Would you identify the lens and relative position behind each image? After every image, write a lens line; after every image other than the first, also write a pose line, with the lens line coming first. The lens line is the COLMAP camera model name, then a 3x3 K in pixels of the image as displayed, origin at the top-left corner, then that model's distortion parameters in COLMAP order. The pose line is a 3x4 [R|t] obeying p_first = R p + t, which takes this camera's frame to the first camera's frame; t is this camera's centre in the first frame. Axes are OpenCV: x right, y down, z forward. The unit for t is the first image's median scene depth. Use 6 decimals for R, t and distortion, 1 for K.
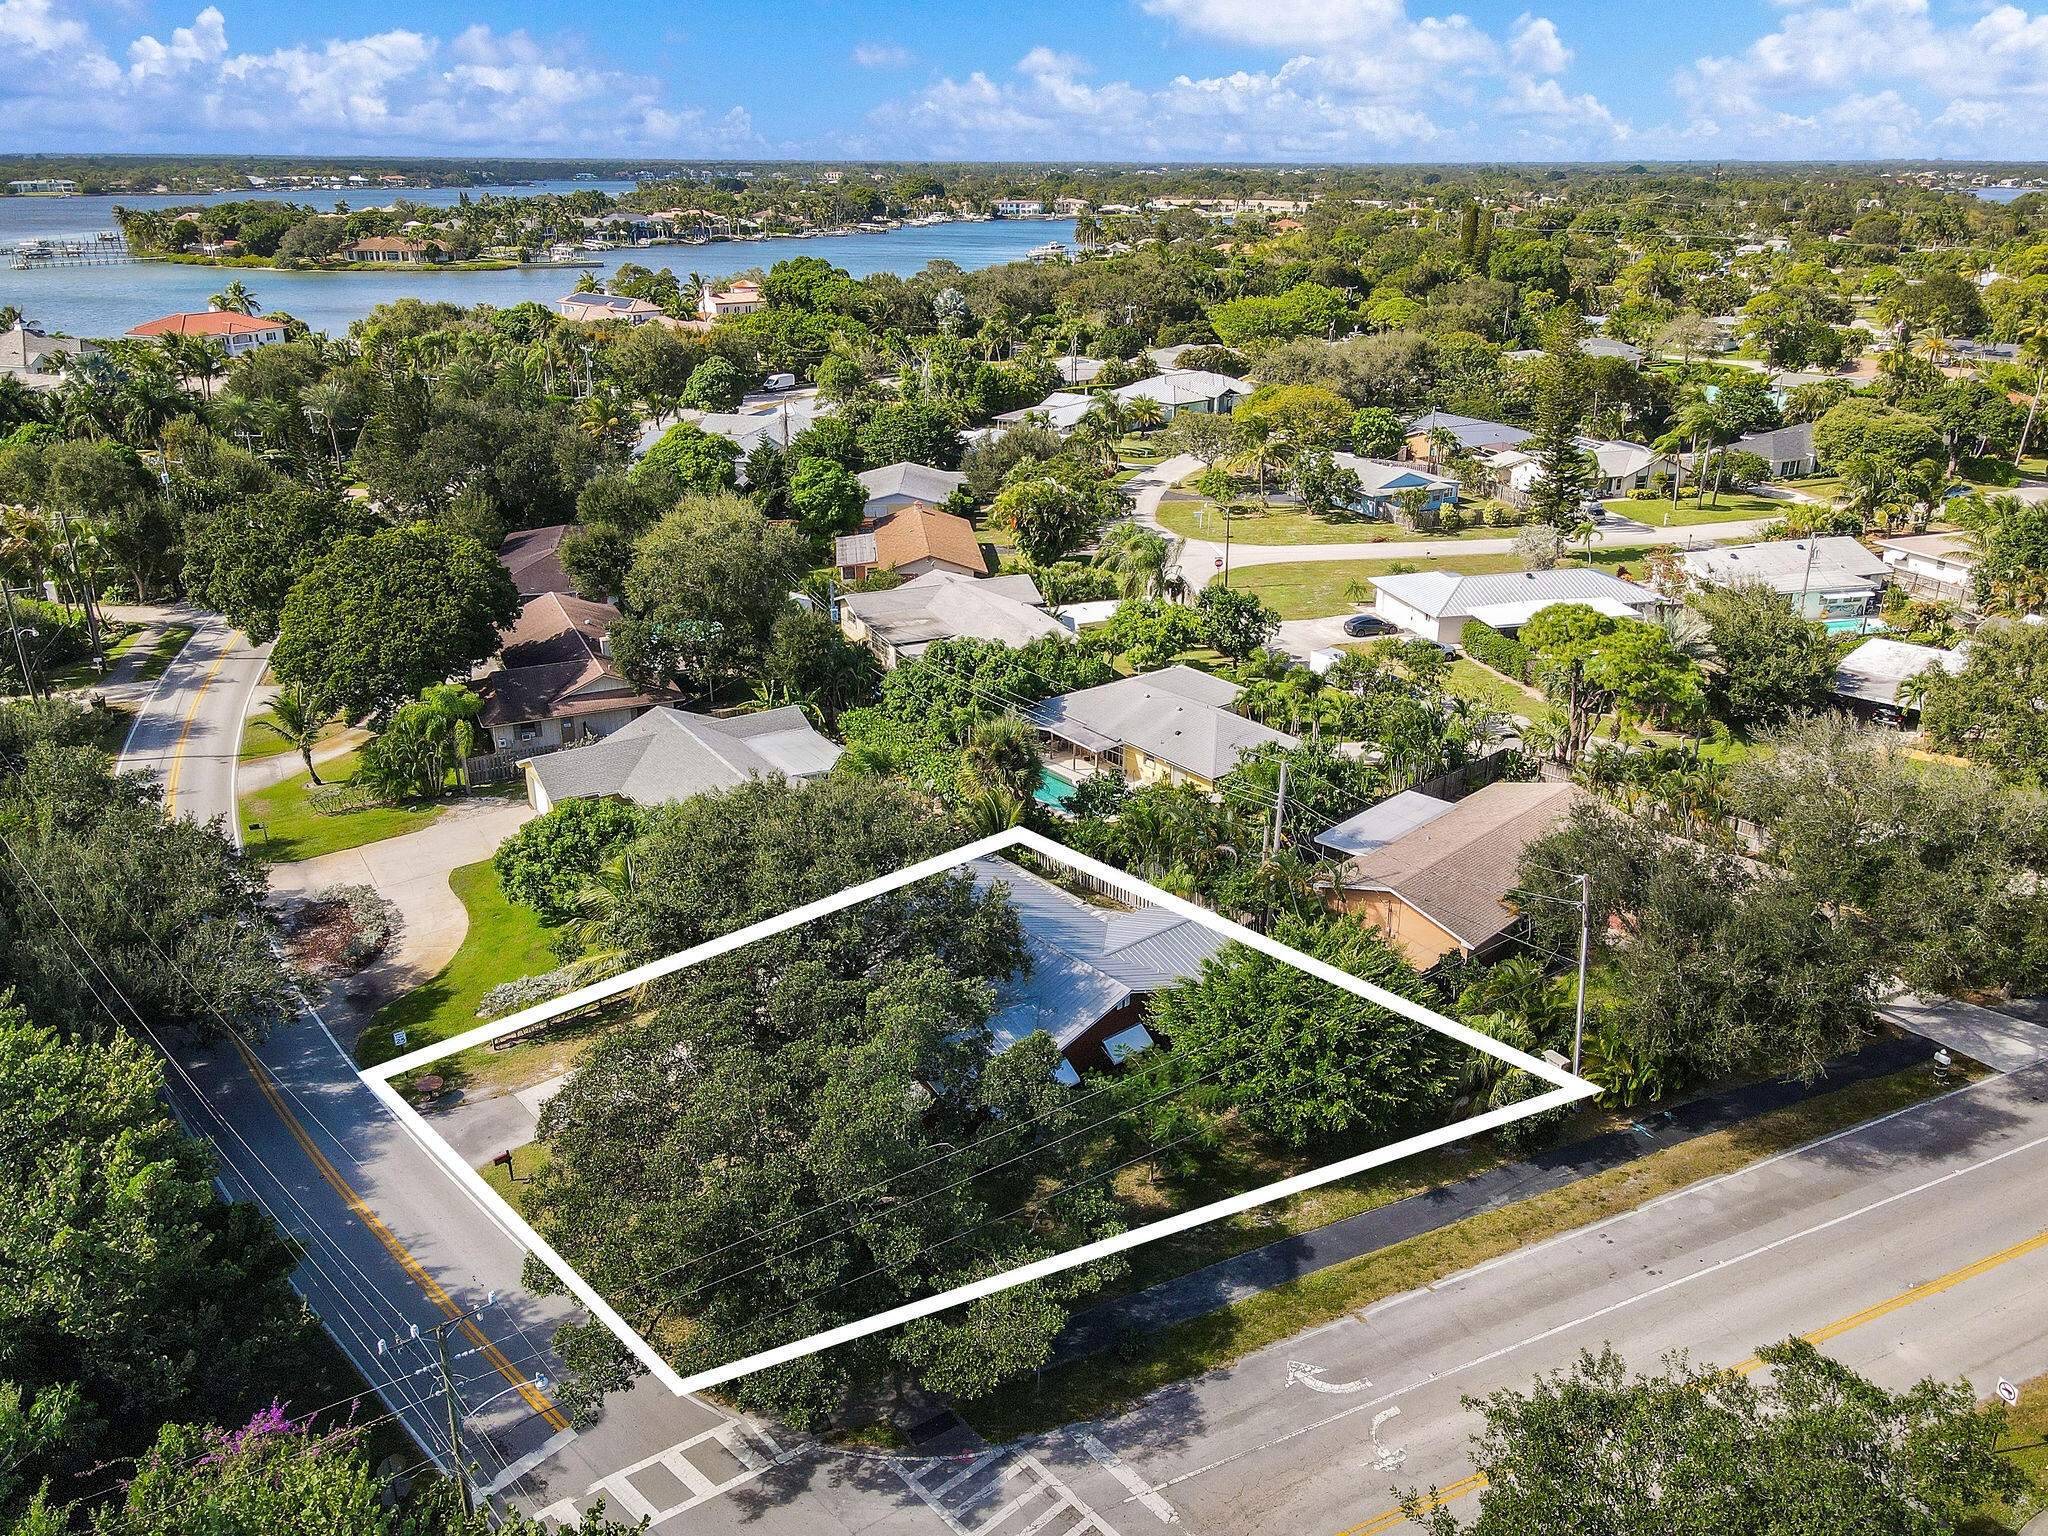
lens RADIAL K [[1505.9, 0, 1040.5], [0, 1505.9, 747.7], [0, 0, 1]] dist [0.013177, 0.017118]
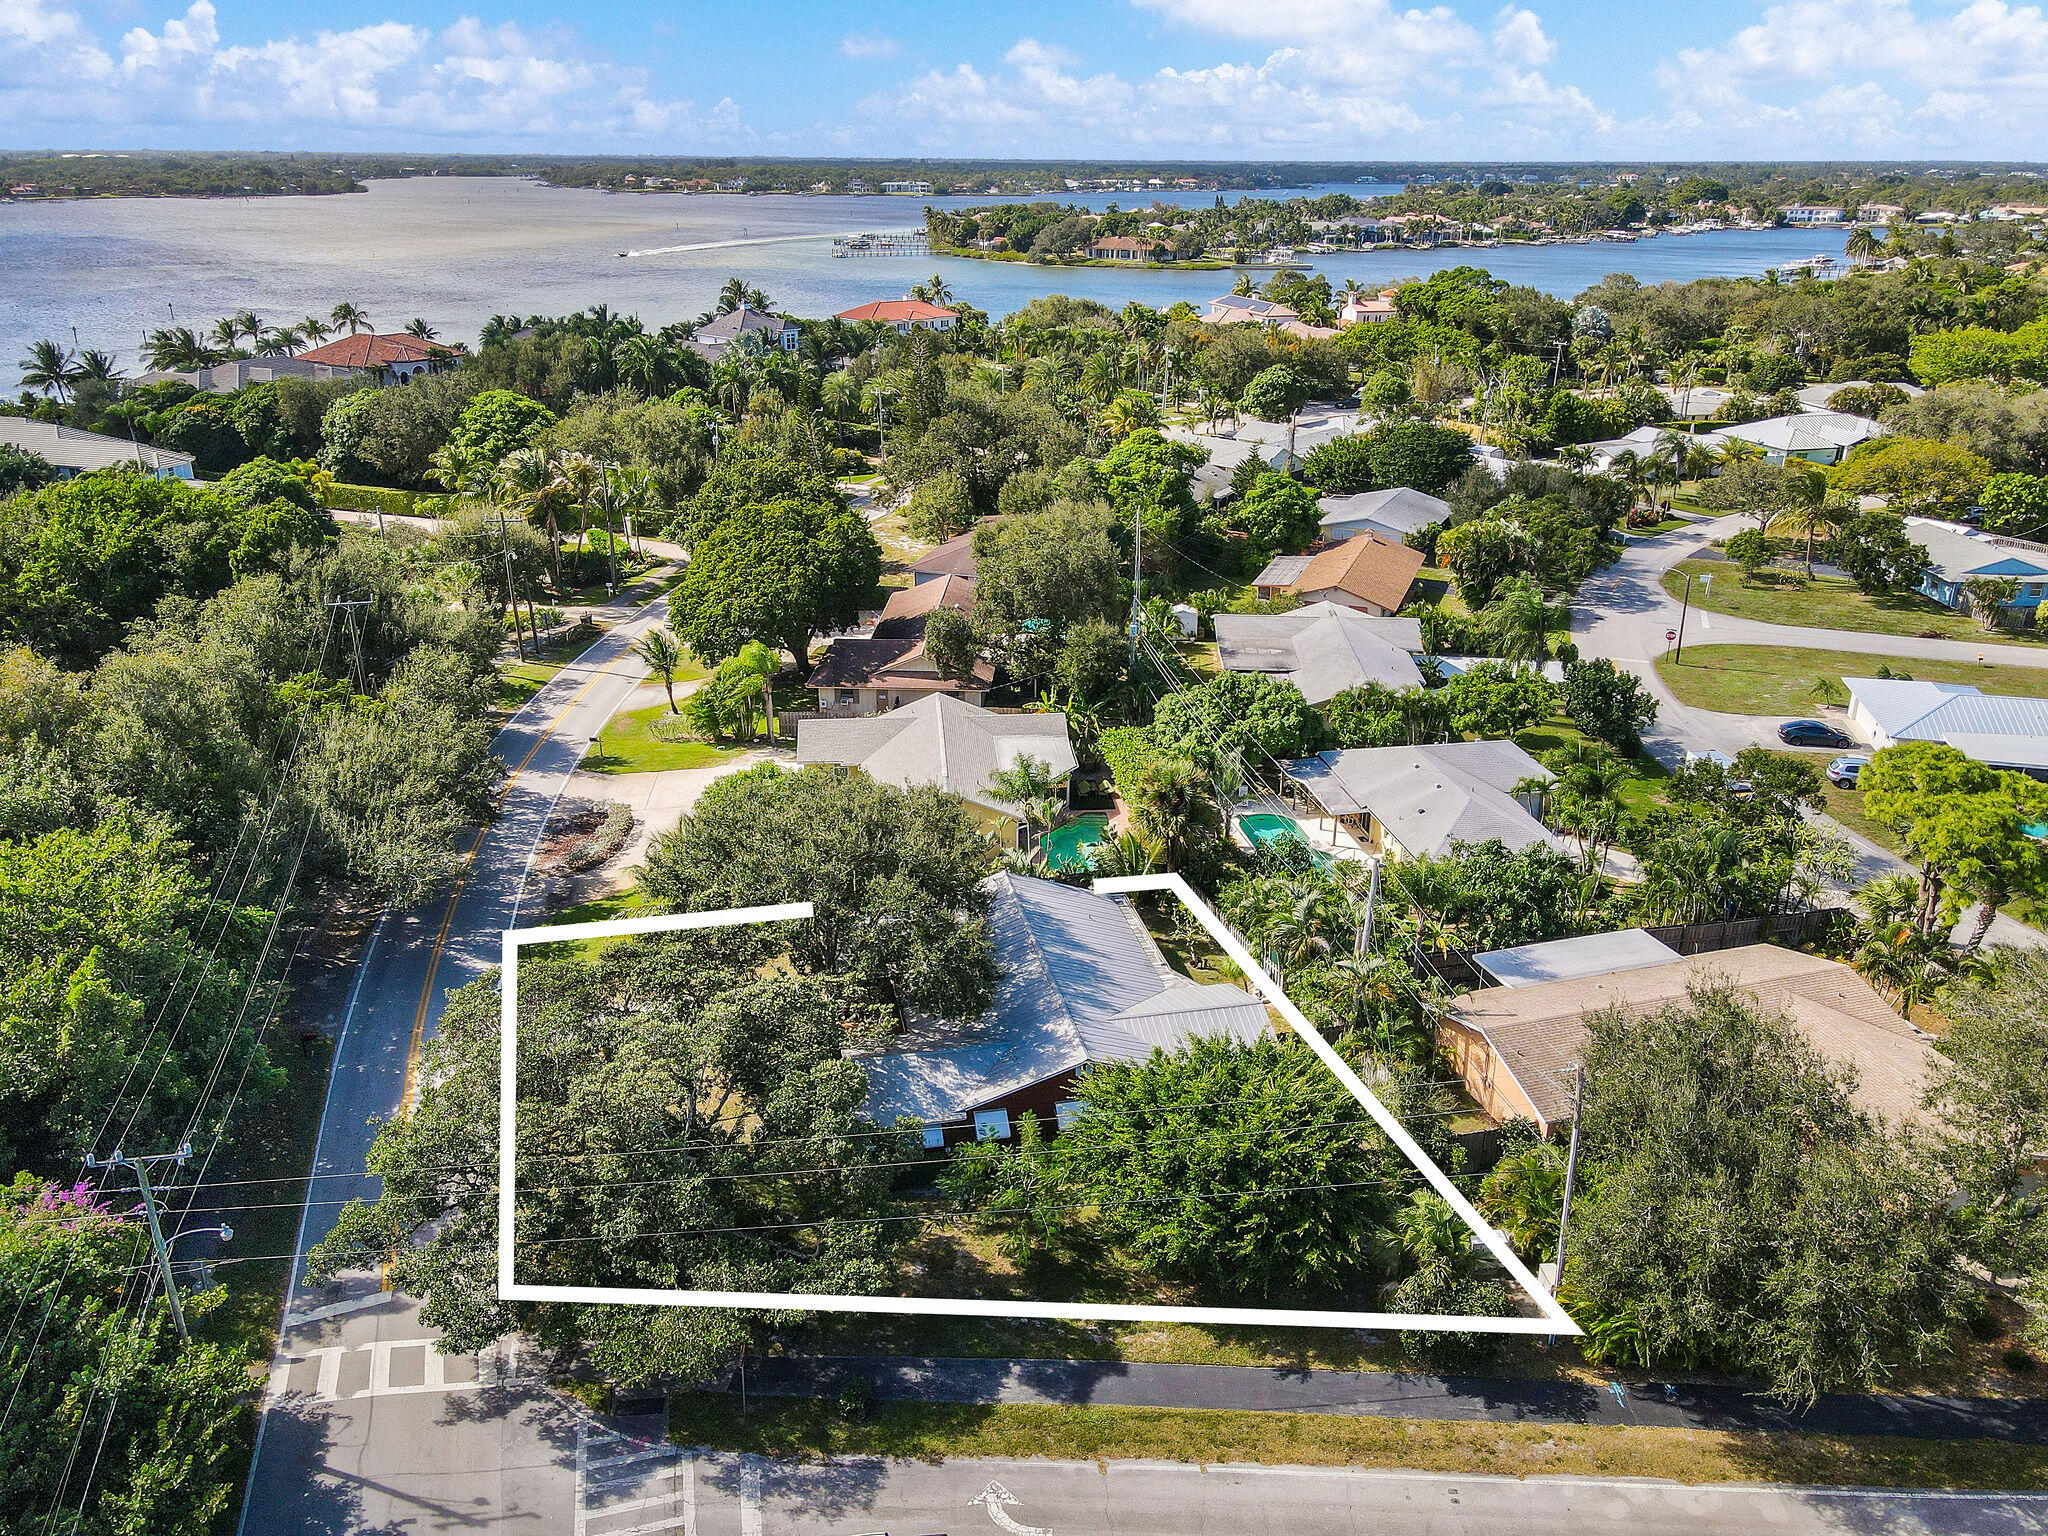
lens RADIAL K [[1505.9, 0, 1039.1], [0, 1505.9, 775.5], [0, 0, 1]] dist [0.013177, 0.017118]
pose [[0.884454, 0.178787, -0.431019, 0.222395], [-0.172524, 0.983527, 0.053946, -0.032464], [0.433563, 0.026648, 0.900729, 0.071187]]
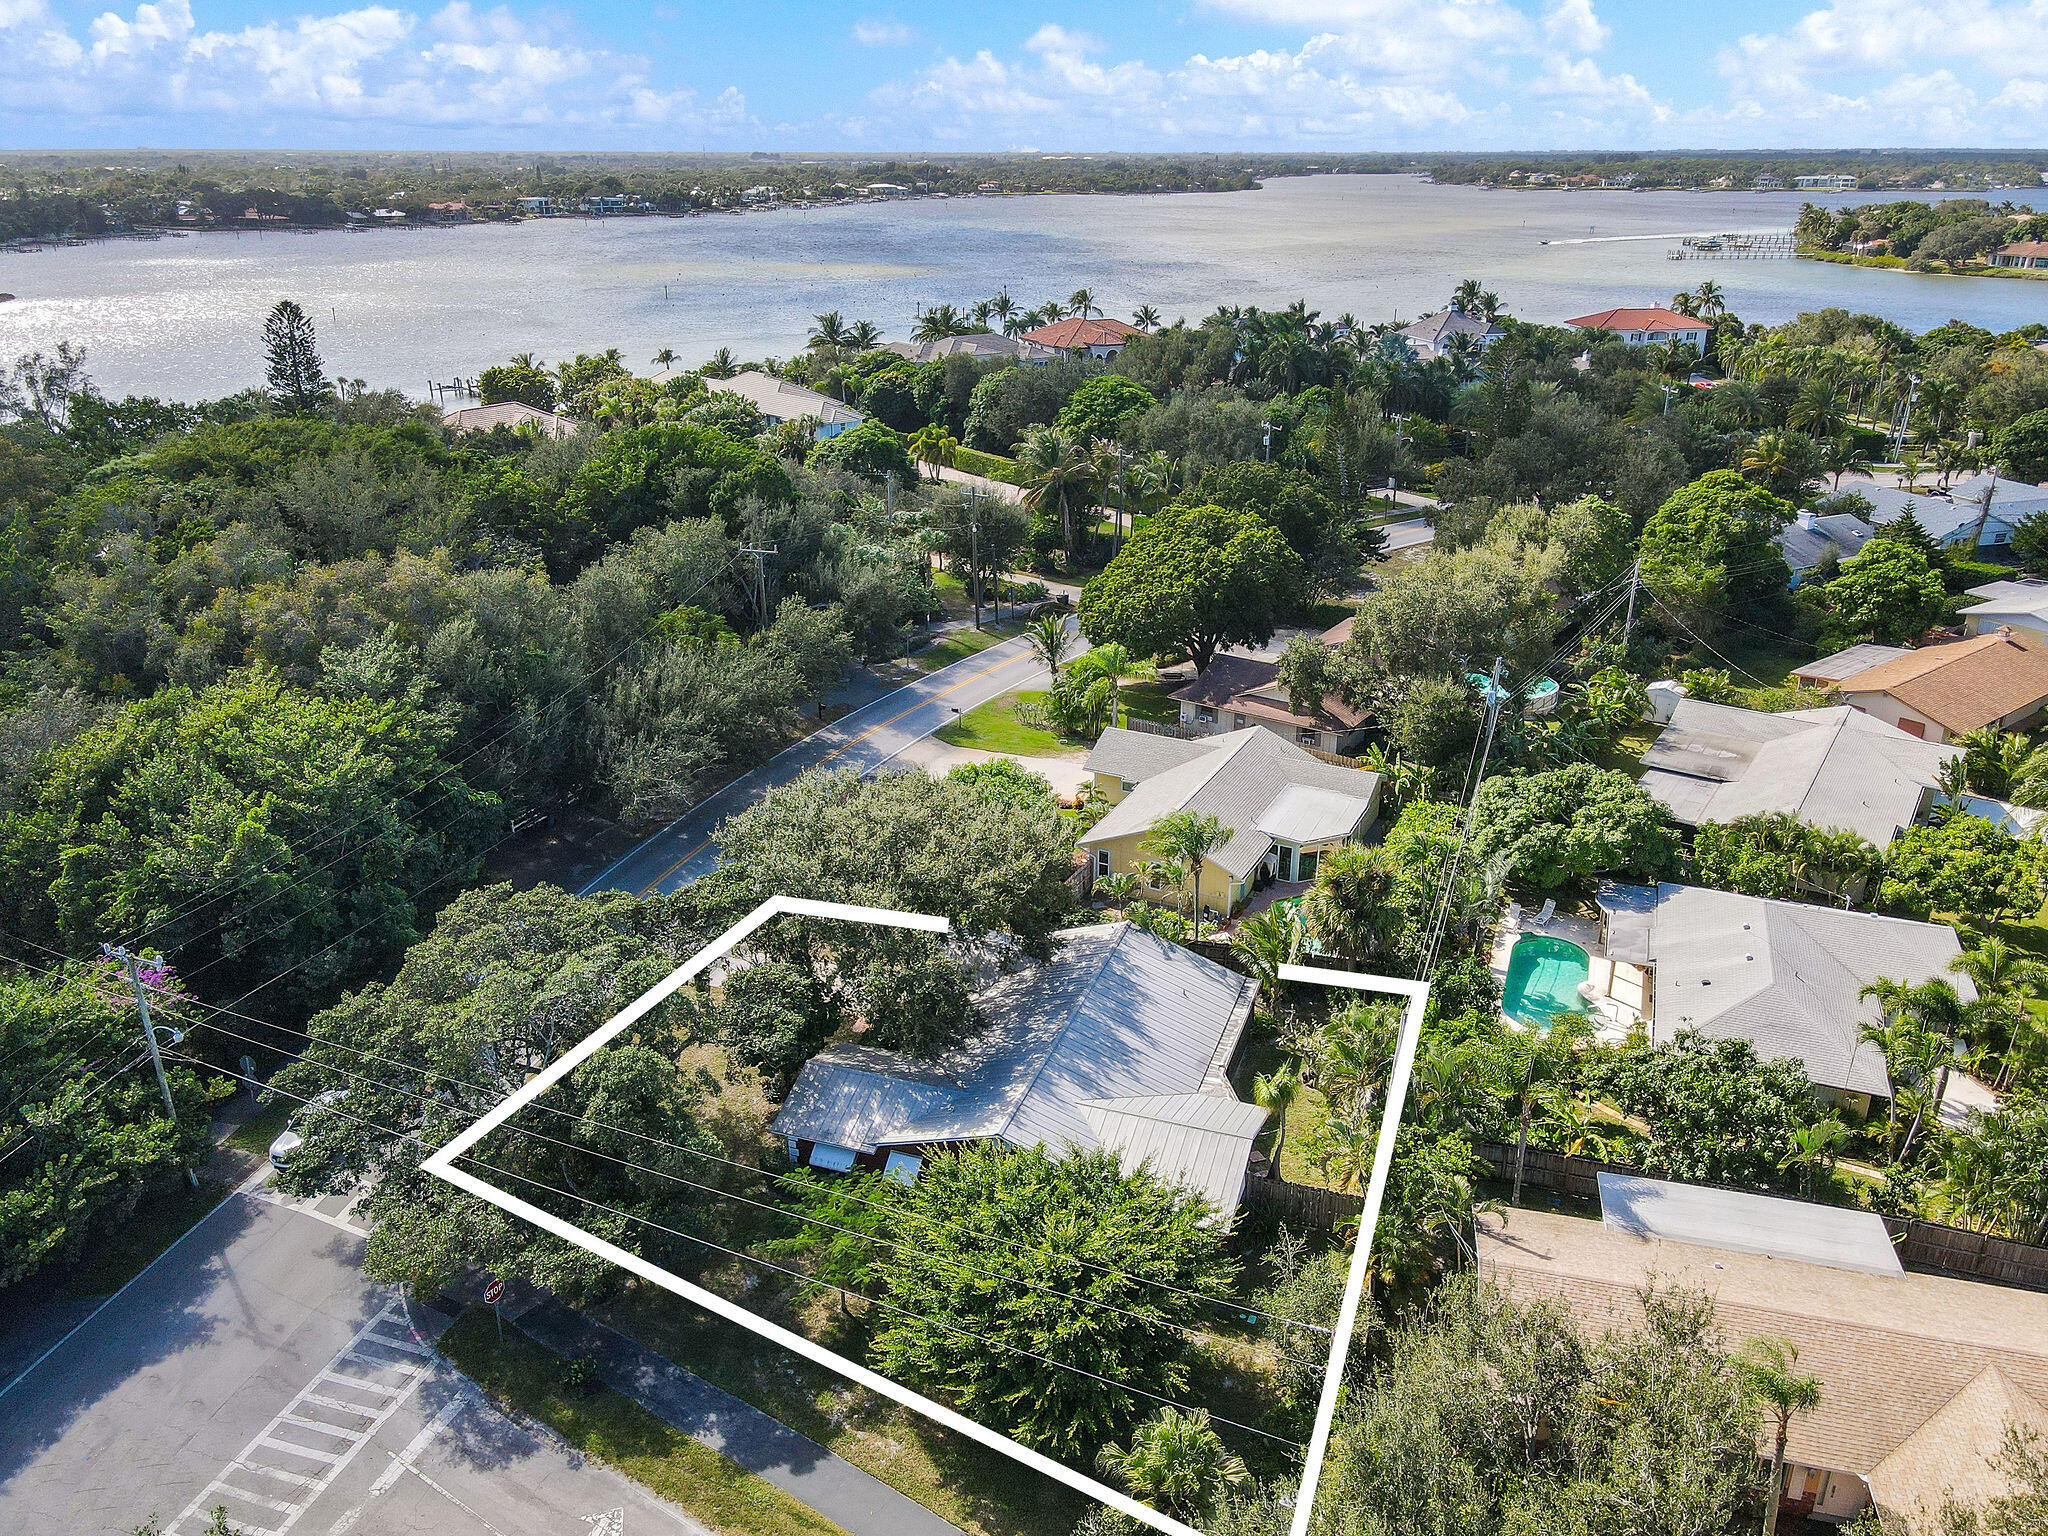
lens RADIAL K [[1505.9, 0, 1021.1], [0, 1505.9, 782.9], [0, 0, 1]] dist [0.013177, 0.017118]
pose [[0.505560, 0.331405, -0.796605, 0.374611], [-0.313517, 0.930739, 0.188236, -0.105126], [0.803814, 0.154584, 0.574445, 0.262830]]
